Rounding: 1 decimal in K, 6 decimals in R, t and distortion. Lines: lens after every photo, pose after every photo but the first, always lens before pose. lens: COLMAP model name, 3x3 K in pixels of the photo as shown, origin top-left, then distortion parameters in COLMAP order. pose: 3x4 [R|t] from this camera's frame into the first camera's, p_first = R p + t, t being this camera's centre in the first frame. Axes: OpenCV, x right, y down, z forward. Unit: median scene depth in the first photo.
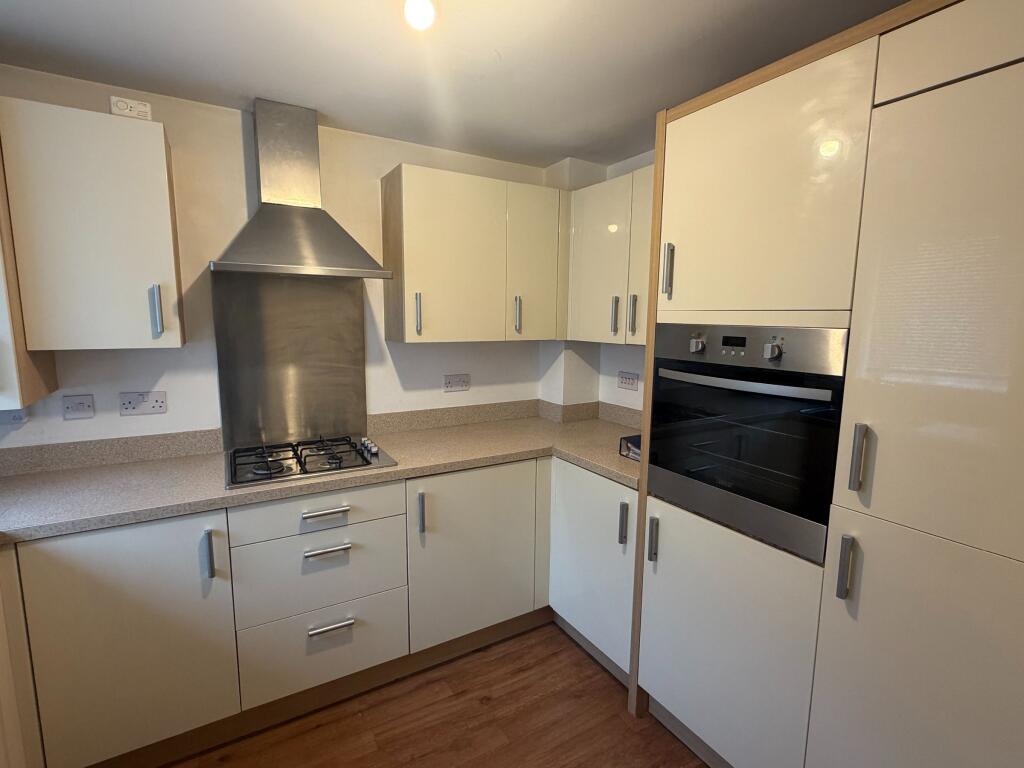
lens RADIAL K [[492.1, 0, 513.4], [0, 492.1, 382.1], [0, 0, 1]] dist [0.001819, -0.000065]
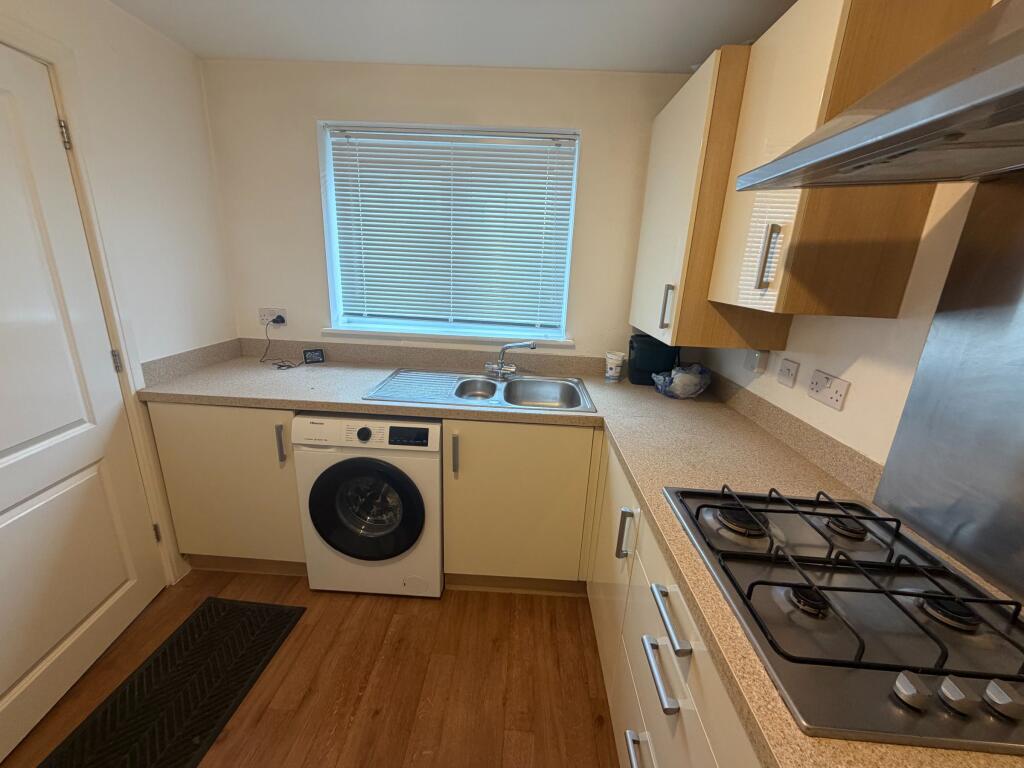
lens RADIAL K [[407.8, 0, 512.2], [0, 407.8, 385.2], [0, 0, 1]] dist [0.000060, -0.000644]
pose [[-0.547102, 0.199734, -0.812887, 0.038732], [-0.165161, 0.926266, 0.338752, -0.101365], [0.820611, 0.319589, -0.473774, 0.926740]]
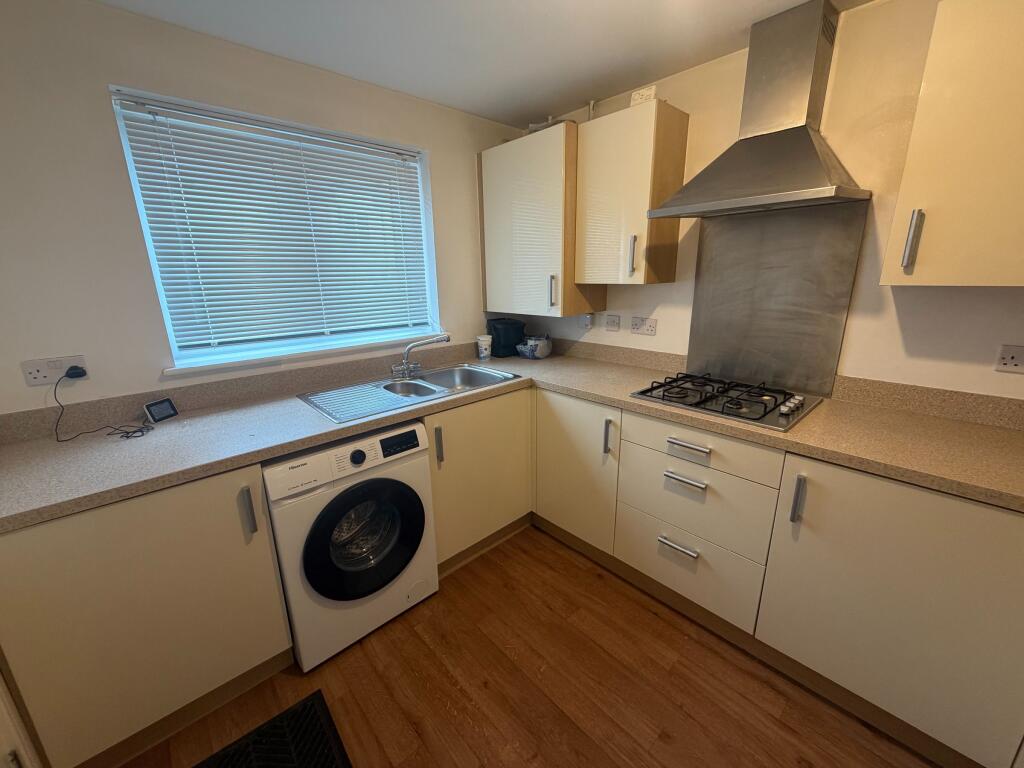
lens RADIAL K [[407.8, 0, 510.9], [0, 407.8, 385.5], [0, 0, 1]] dist [0.000060, -0.000644]
pose [[0.208112, 0.243962, -0.947192, 0.315824], [-0.113508, 0.967876, 0.224350, -0.011622], [0.971496, 0.060824, 0.229119, 0.394971]]
